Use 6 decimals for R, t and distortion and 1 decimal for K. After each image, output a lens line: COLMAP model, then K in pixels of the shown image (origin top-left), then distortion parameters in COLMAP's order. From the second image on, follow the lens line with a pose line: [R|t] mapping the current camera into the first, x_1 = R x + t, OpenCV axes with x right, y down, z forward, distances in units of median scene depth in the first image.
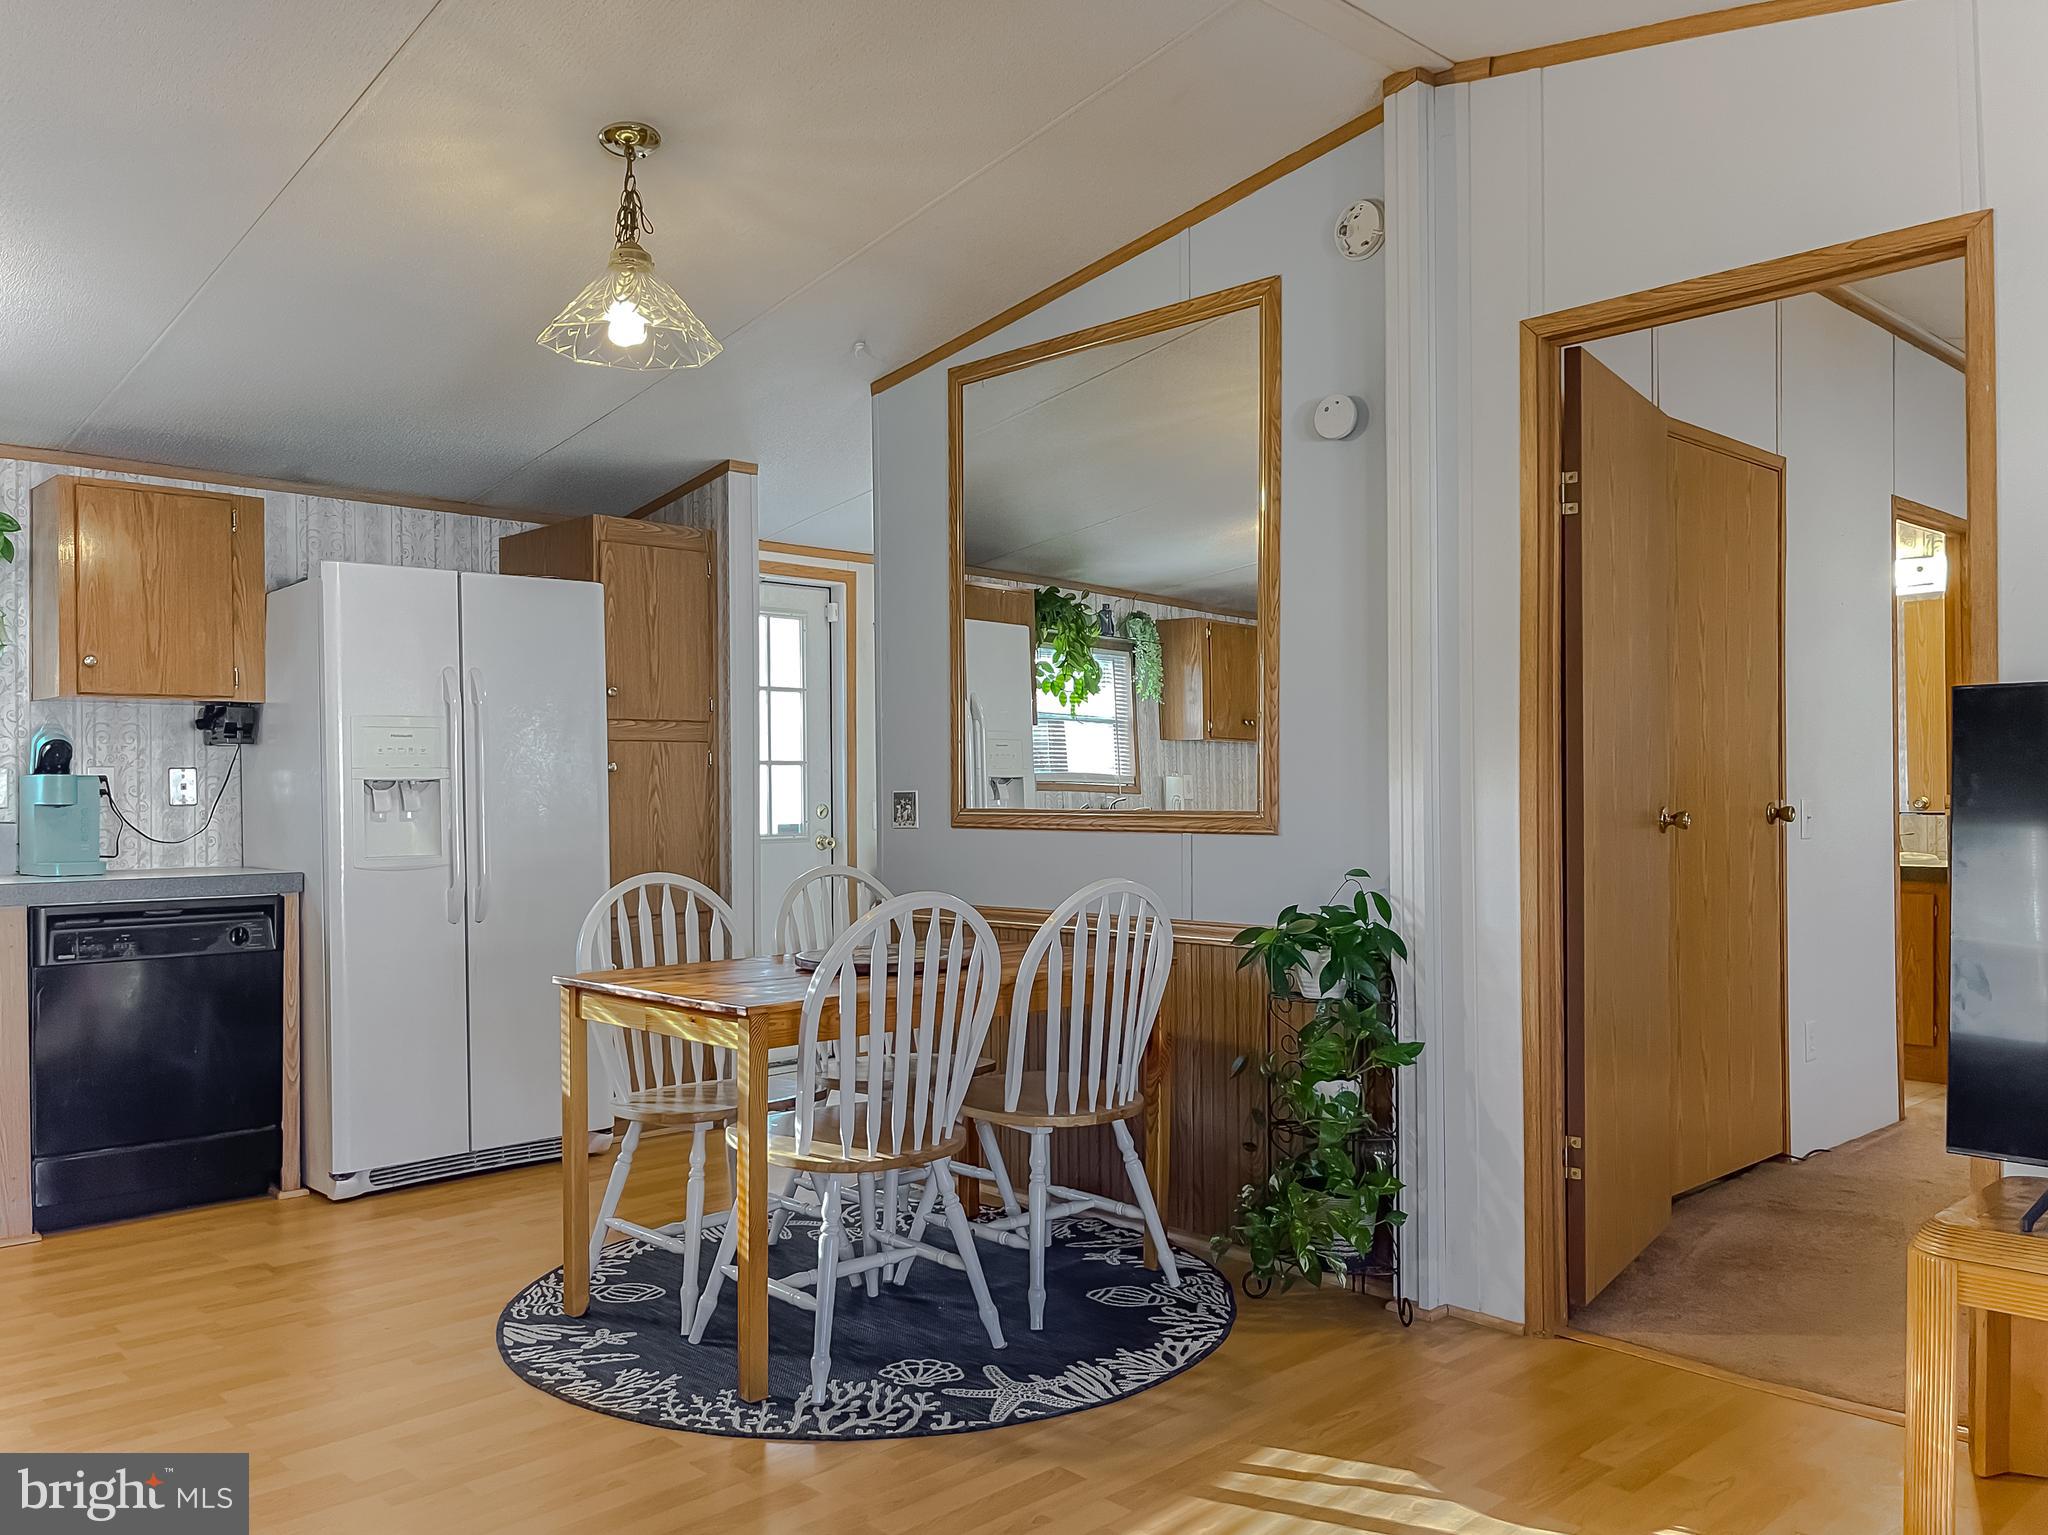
lens RADIAL K [[1581.9, 0, 1019.3], [0, 1581.9, 783.9], [0, 0, 1]] dist [0.069871, -0.080371]
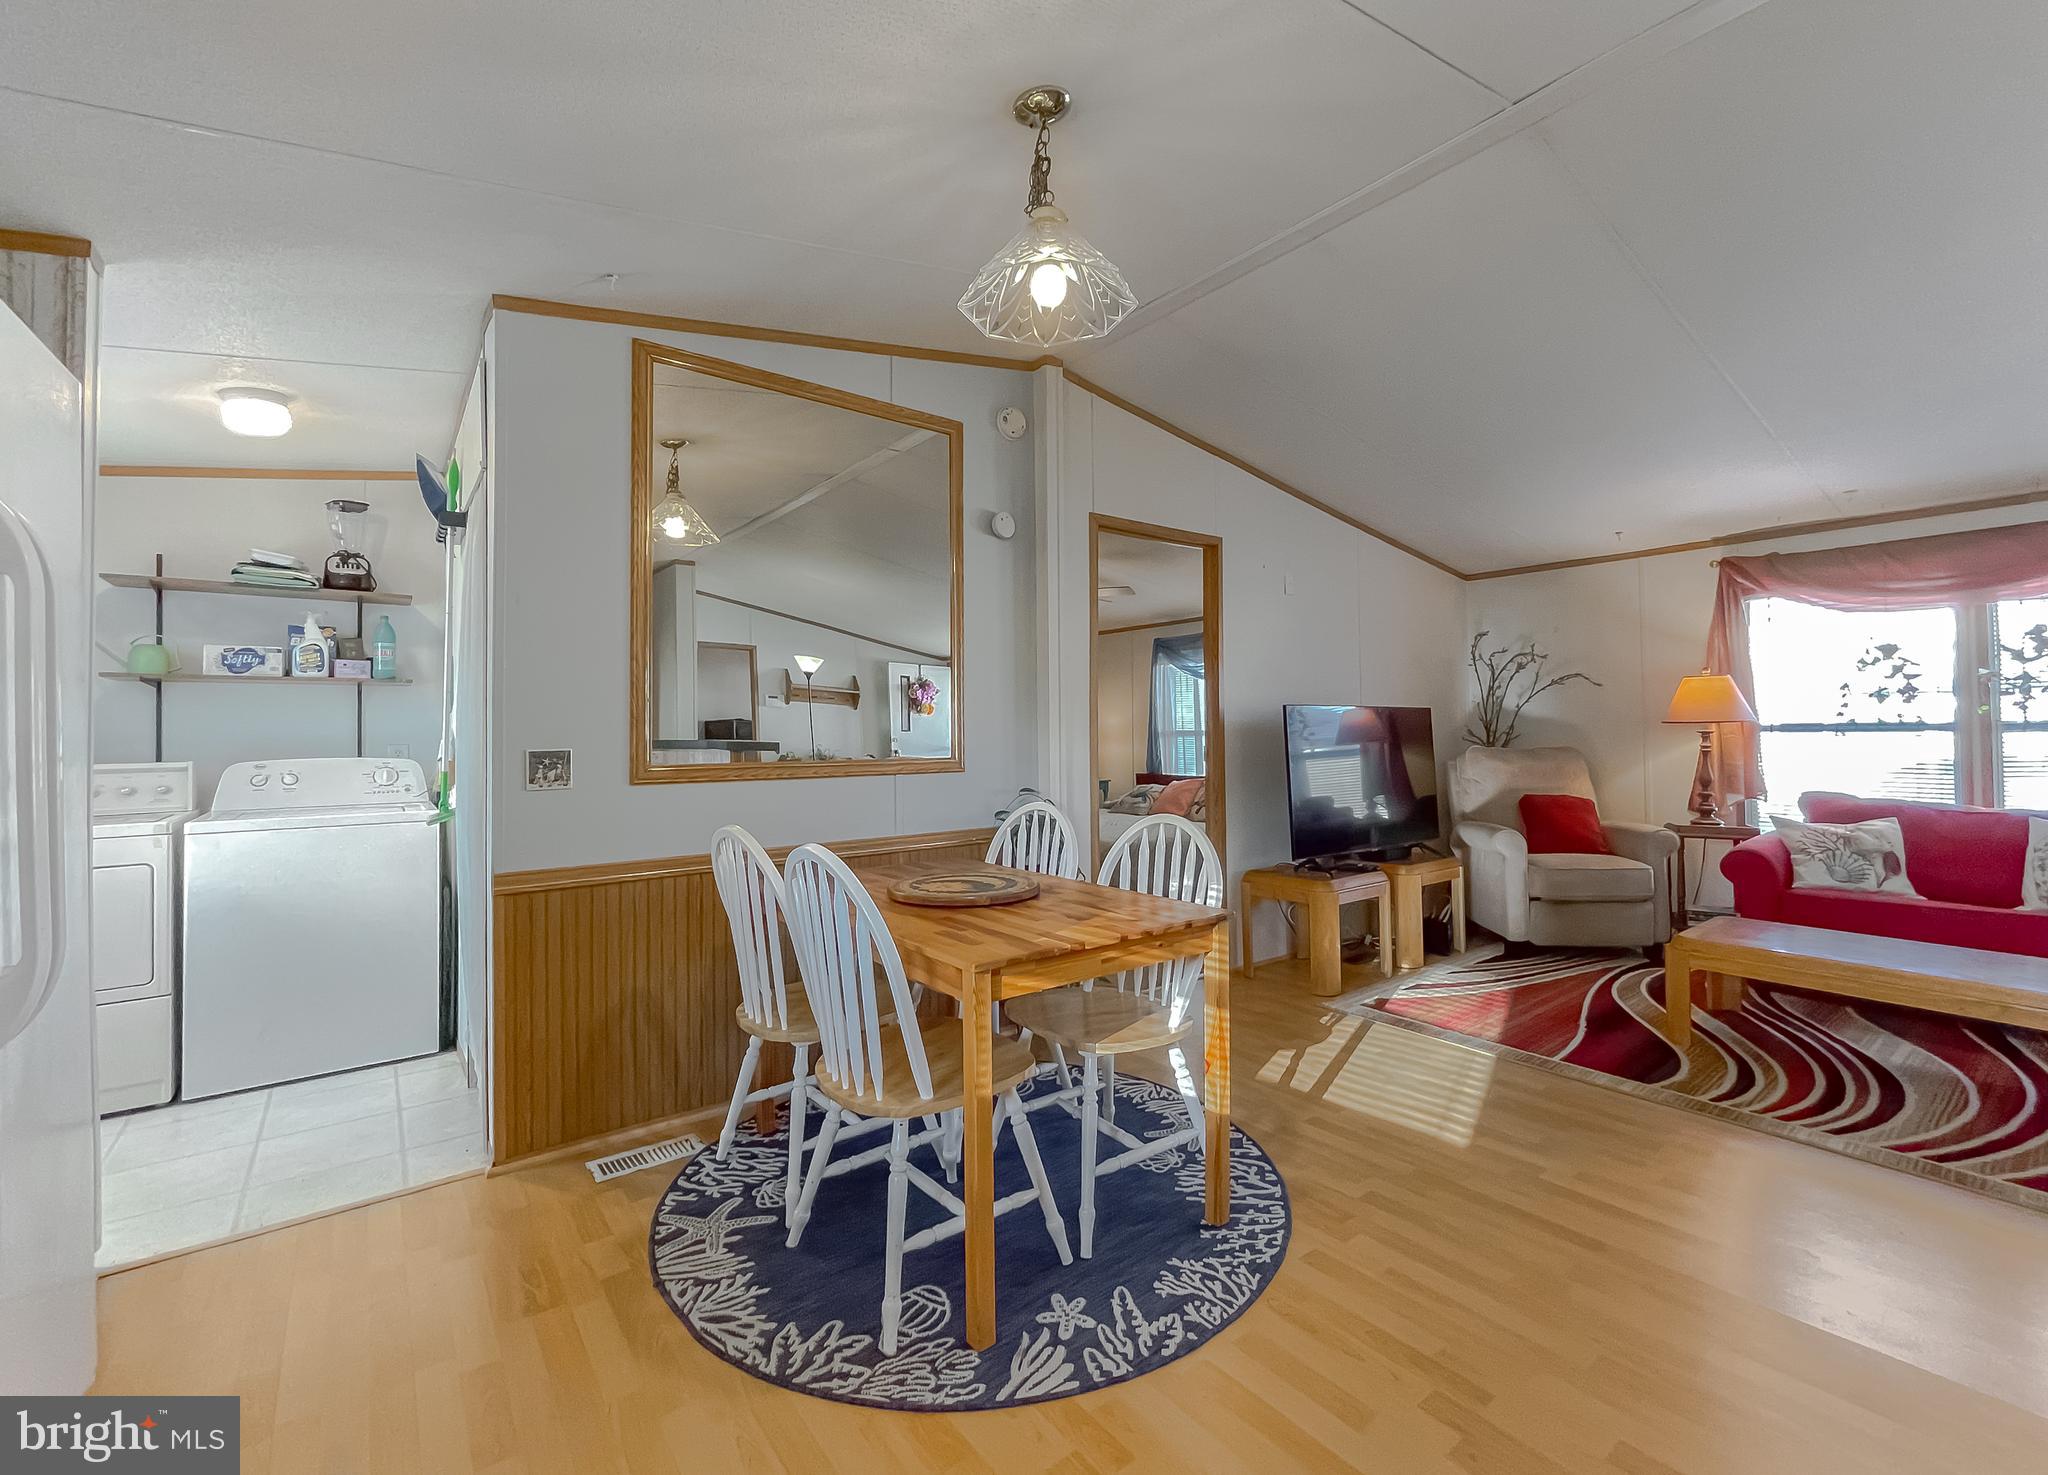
lens RADIAL K [[873.0, 0, 1026.4], [0, 873.0, 714.1], [0, 0, 1]] dist [0.000677, 0.000410]
pose [[0.107818, 0.026773, 0.993810, -0.754112], [0.006191, 0.999600, -0.027601, -0.001539], [-0.994151, 0.009129, 0.107609, 0.912377]]
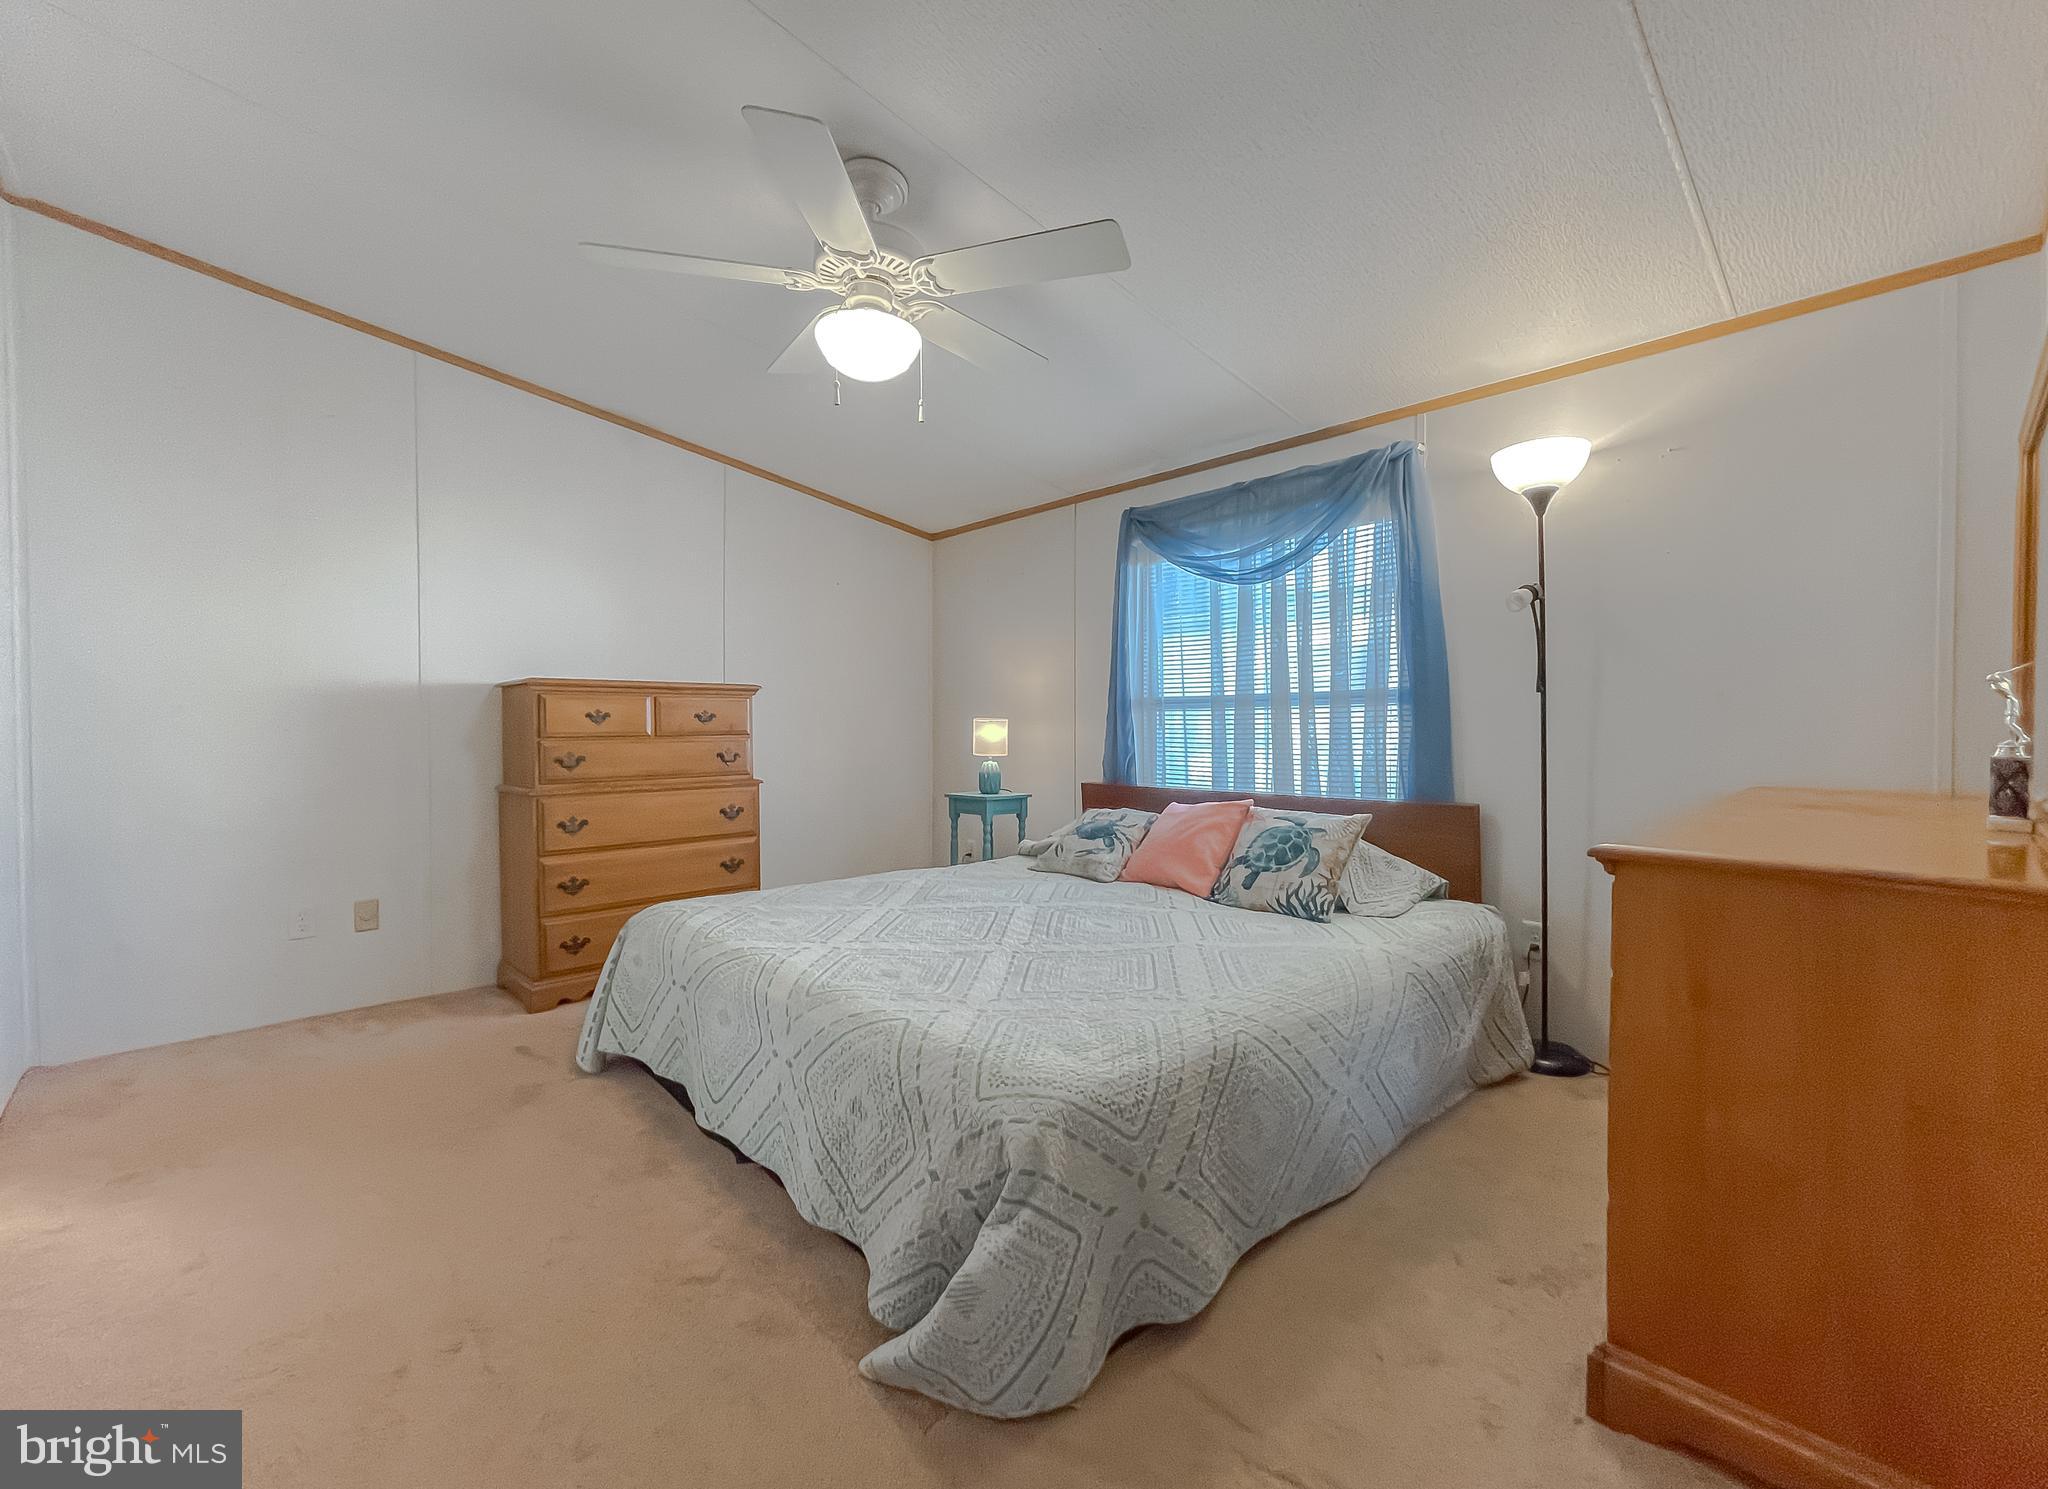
lens RADIAL K [[898.5, 0, 1008.8], [0, 898.5, 736.1], [0, 0, 1]] dist [-0.001302, 0.000067]
pose [[0.032462, -0.005850, 0.999456, 0.379218], [0.000717, 0.999983, 0.005830, 0.024336], [-0.999473, 0.000527, 0.032466, 0.935706]]
